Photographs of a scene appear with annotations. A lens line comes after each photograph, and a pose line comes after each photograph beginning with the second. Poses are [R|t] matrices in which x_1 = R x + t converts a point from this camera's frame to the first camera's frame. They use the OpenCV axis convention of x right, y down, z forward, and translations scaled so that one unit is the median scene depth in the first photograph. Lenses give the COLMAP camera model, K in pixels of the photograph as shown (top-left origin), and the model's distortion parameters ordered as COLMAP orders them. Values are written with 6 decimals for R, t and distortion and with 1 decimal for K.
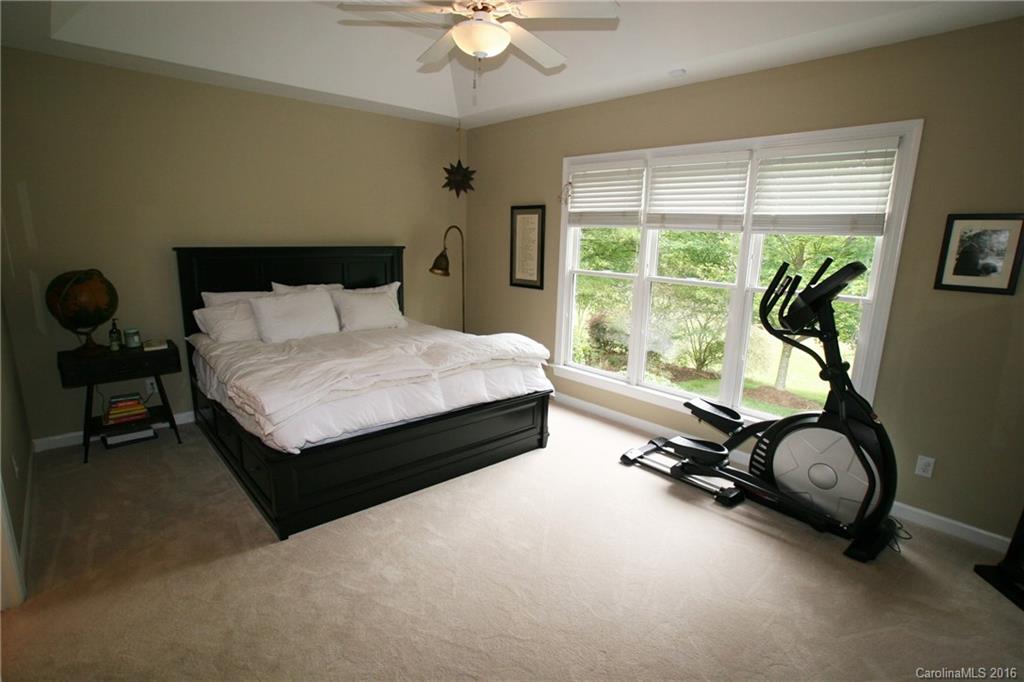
lens RADIAL K [[513.7, 0, 514.2], [0, 513.7, 336.8], [0, 0, 1]] dist [-0.047995, 0.012115]
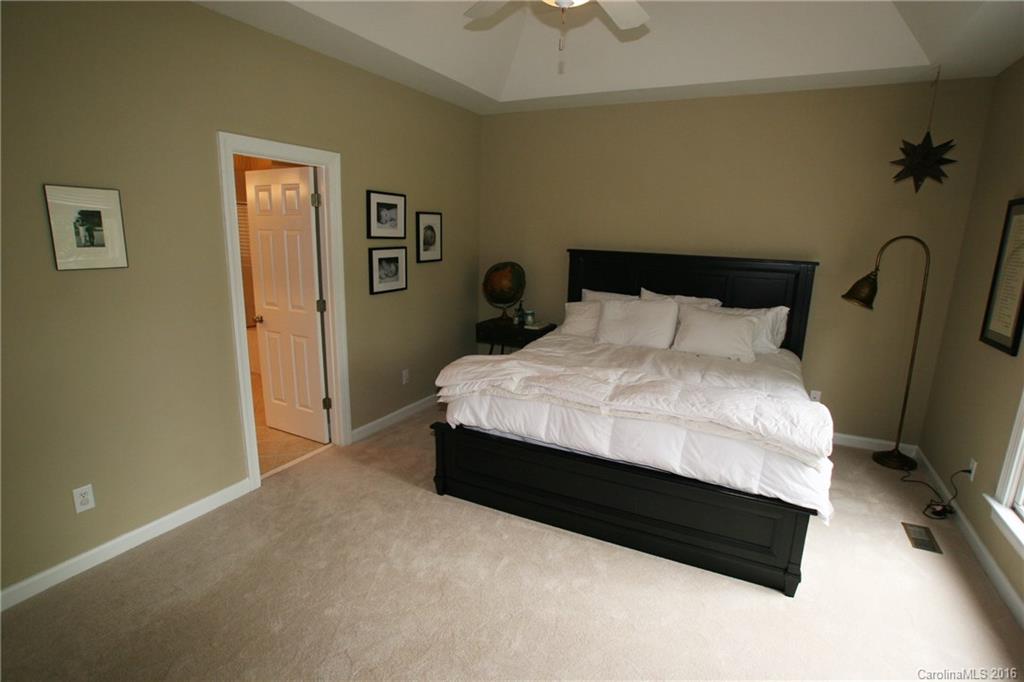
lens RADIAL K [[513.7, 0, 508.6], [0, 513.7, 341.3], [0, 0, 1]] dist [-0.047995, 0.012115]
pose [[0.368710, 0.186743, -0.910593, 0.436299], [-0.201828, 0.972325, 0.117680, -0.082720], [0.907369, 0.140394, 0.396196, 0.436604]]
